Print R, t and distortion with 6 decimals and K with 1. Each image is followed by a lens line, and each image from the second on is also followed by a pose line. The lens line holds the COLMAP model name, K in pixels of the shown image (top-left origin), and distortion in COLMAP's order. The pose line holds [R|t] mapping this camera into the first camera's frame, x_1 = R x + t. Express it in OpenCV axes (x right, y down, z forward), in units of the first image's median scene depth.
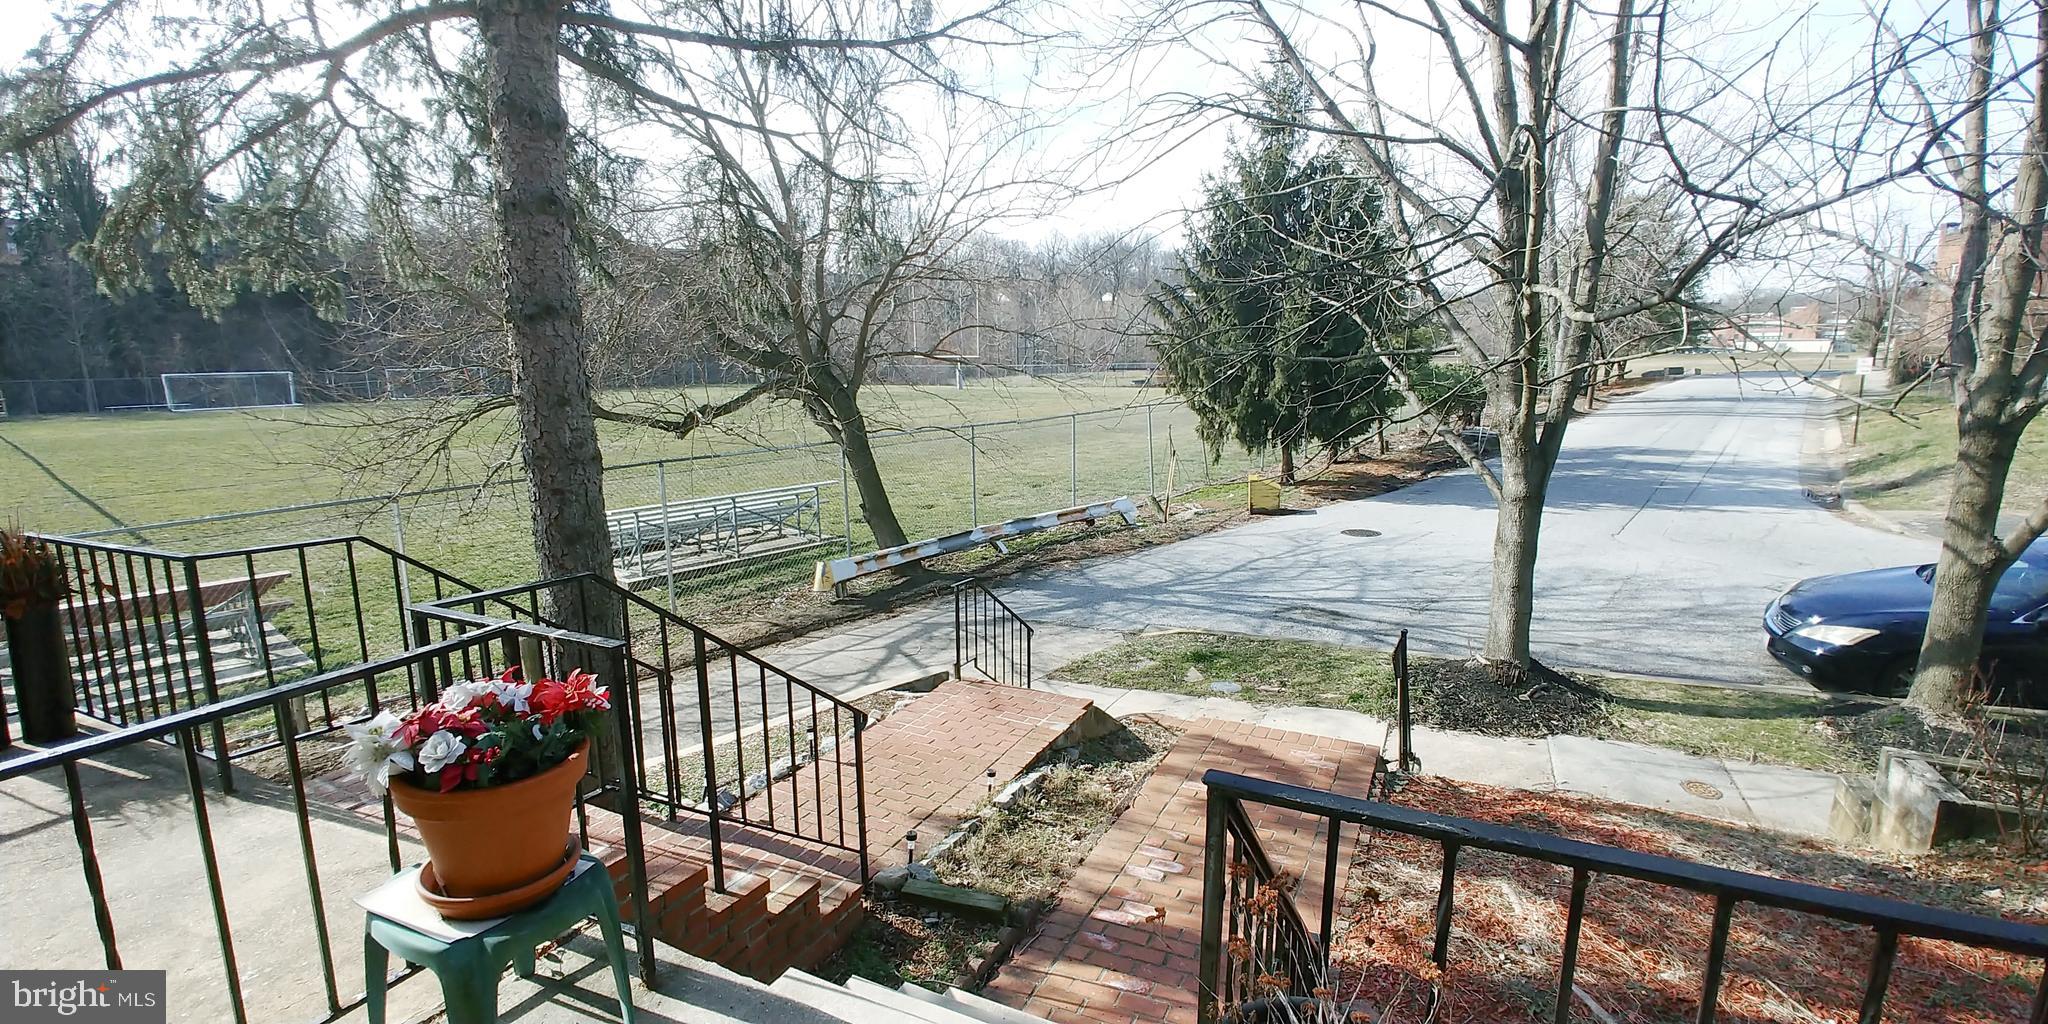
lens RADIAL K [[902.6, 0, 1023.7], [0, 902.6, 532.2], [0, 0, 1]] dist [-0.036466, 0.009416]
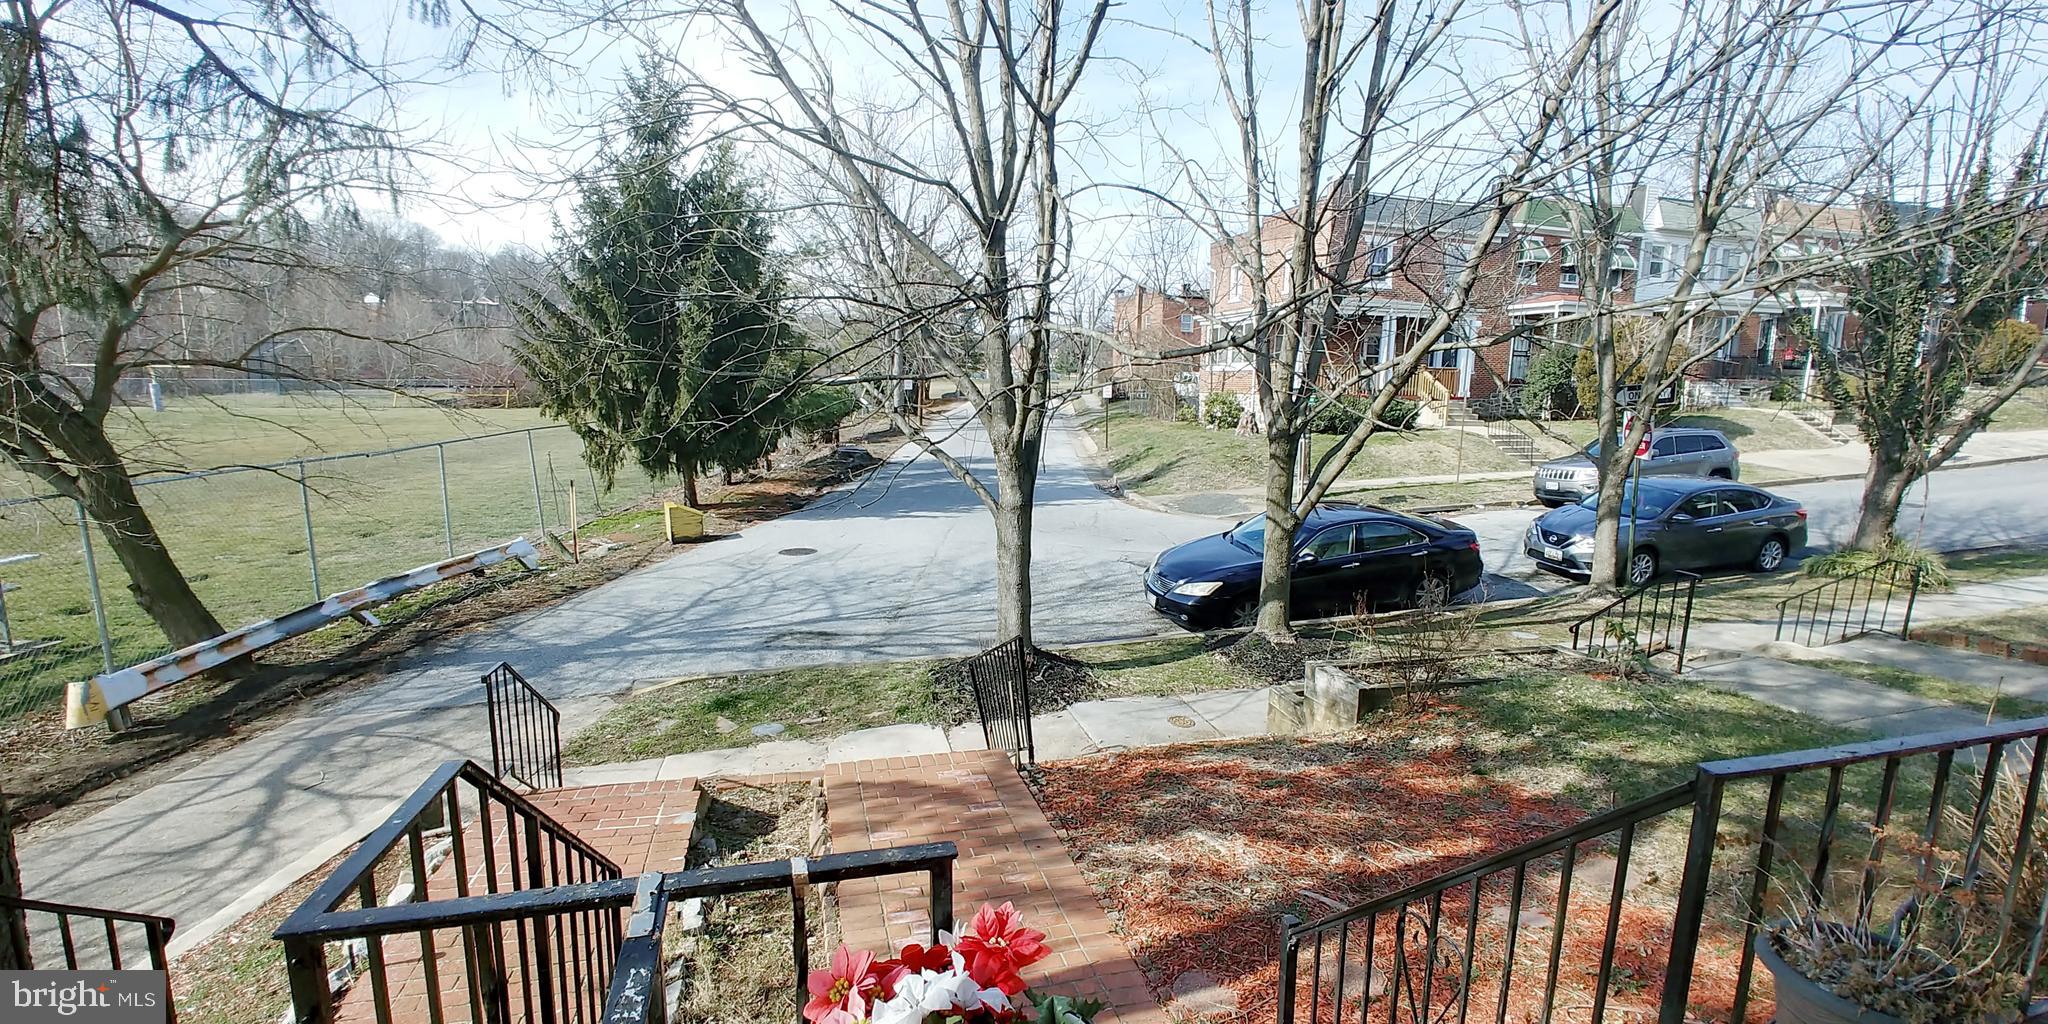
lens RADIAL K [[902.6, 0, 1023.7], [0, 902.6, 532.2], [0, 0, 1]] dist [-0.036466, 0.009416]
pose [[0.742679, -0.088382, 0.663790, -0.123526], [0.102373, 0.994585, 0.017887, -0.014971], [-0.661777, 0.054670, 0.747705, 0.077365]]
